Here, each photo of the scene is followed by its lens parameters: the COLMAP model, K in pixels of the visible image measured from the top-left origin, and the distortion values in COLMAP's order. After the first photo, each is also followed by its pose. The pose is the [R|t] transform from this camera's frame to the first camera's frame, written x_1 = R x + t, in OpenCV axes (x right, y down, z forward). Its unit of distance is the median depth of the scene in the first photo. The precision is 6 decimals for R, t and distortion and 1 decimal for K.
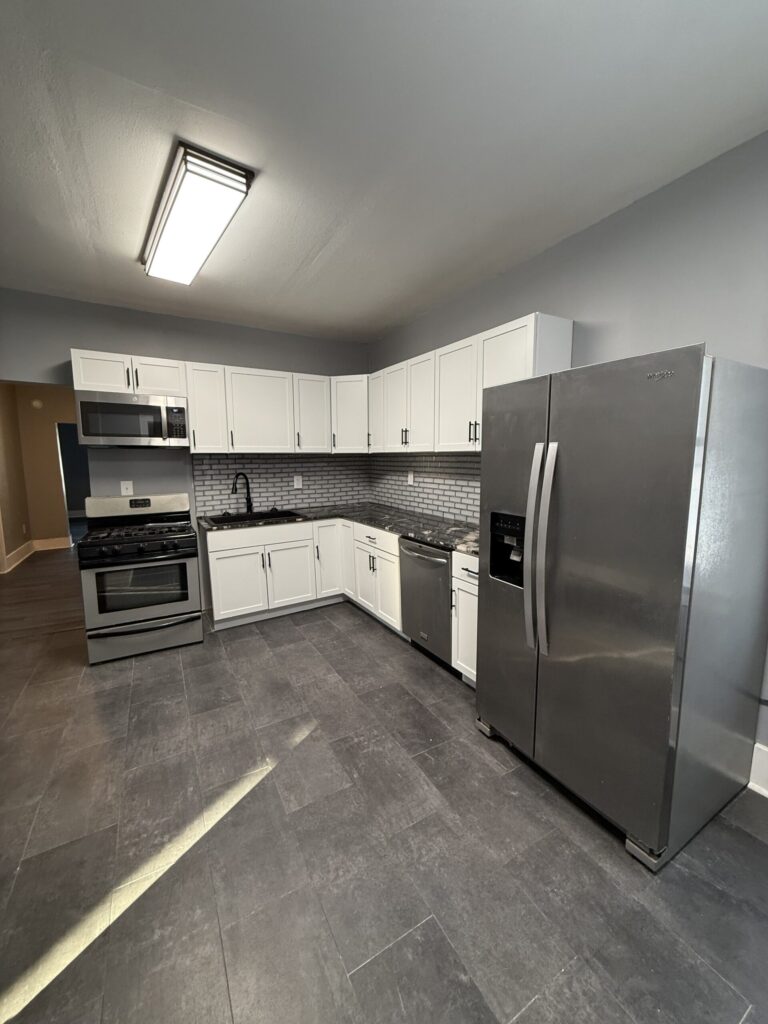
lens RADIAL K [[407.6, 0, 384.3], [0, 407.6, 508.9], [0, 0, 1]] dist [0.001434, -0.000138]
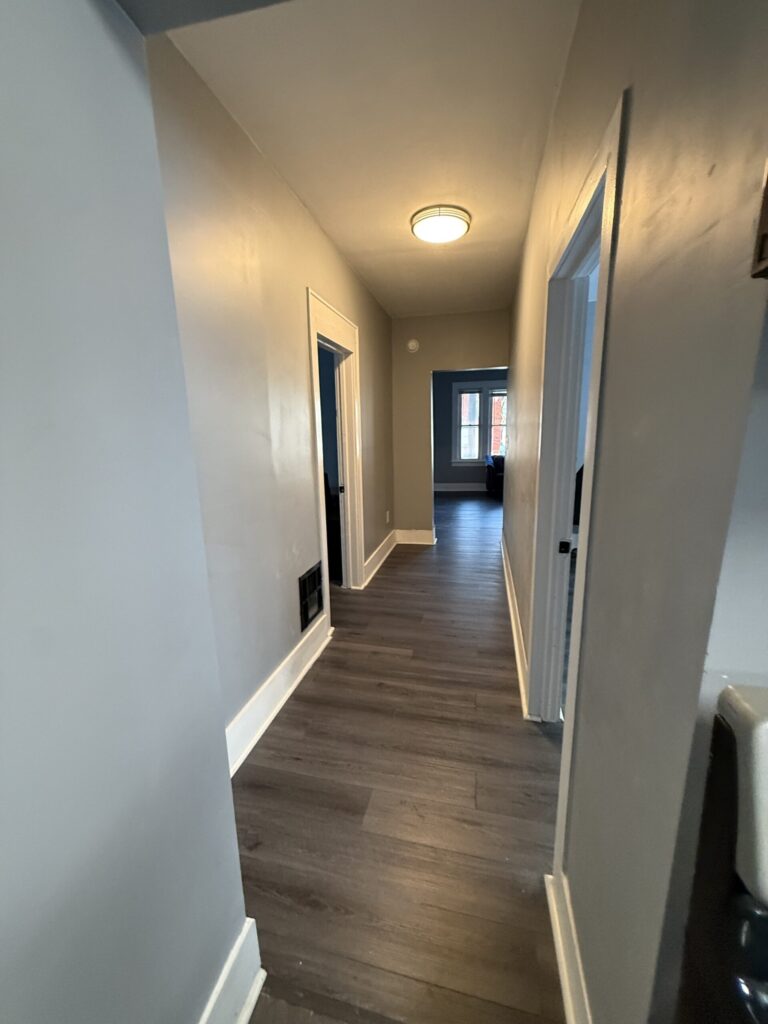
lens RADIAL K [[407.6, 0, 385.6], [0, 407.6, 512.7], [0, 0, 1]] dist [0.001434, -0.000138]
pose [[0.734368, 0.128786, -0.666421, -0.782170], [-0.066410, 0.990757, 0.118282, -0.097739], [0.675494, -0.042605, 0.736133, 0.901345]]
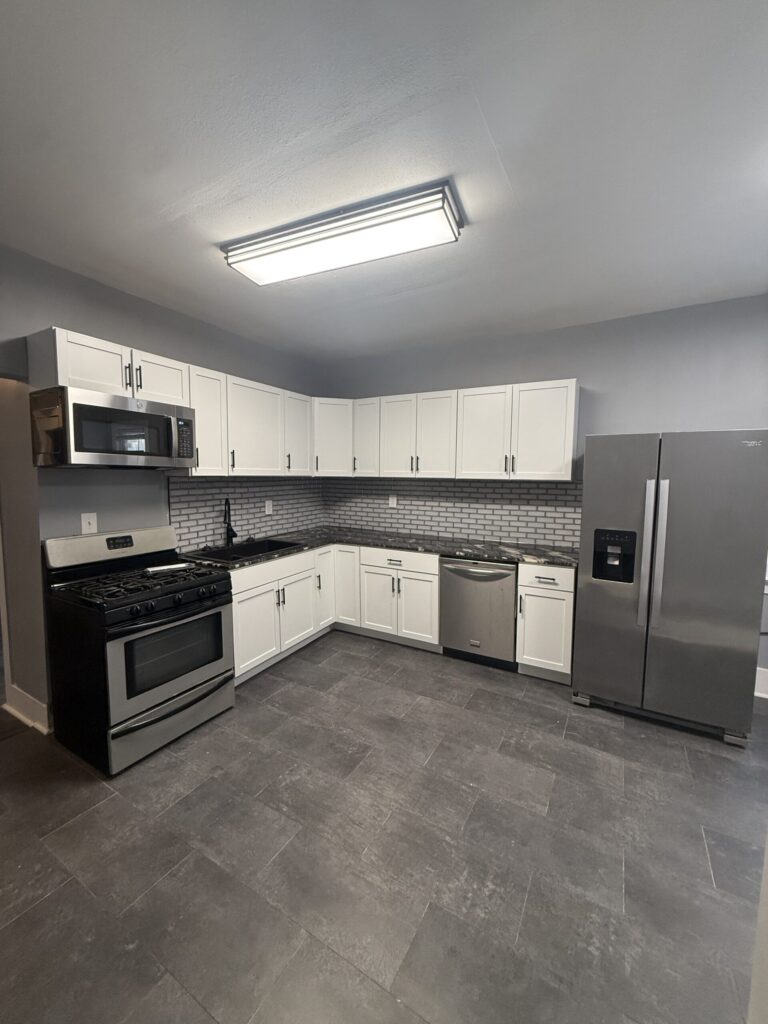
lens RADIAL K [[407.6, 0, 385.0], [0, 407.6, 508.5], [0, 0, 1]] dist [0.001434, -0.000138]
pose [[0.864045, -0.027557, 0.502659, -0.617751], [0.049243, 0.998339, -0.029914, -0.033024], [-0.501000, 0.050599, 0.863967, 0.126213]]
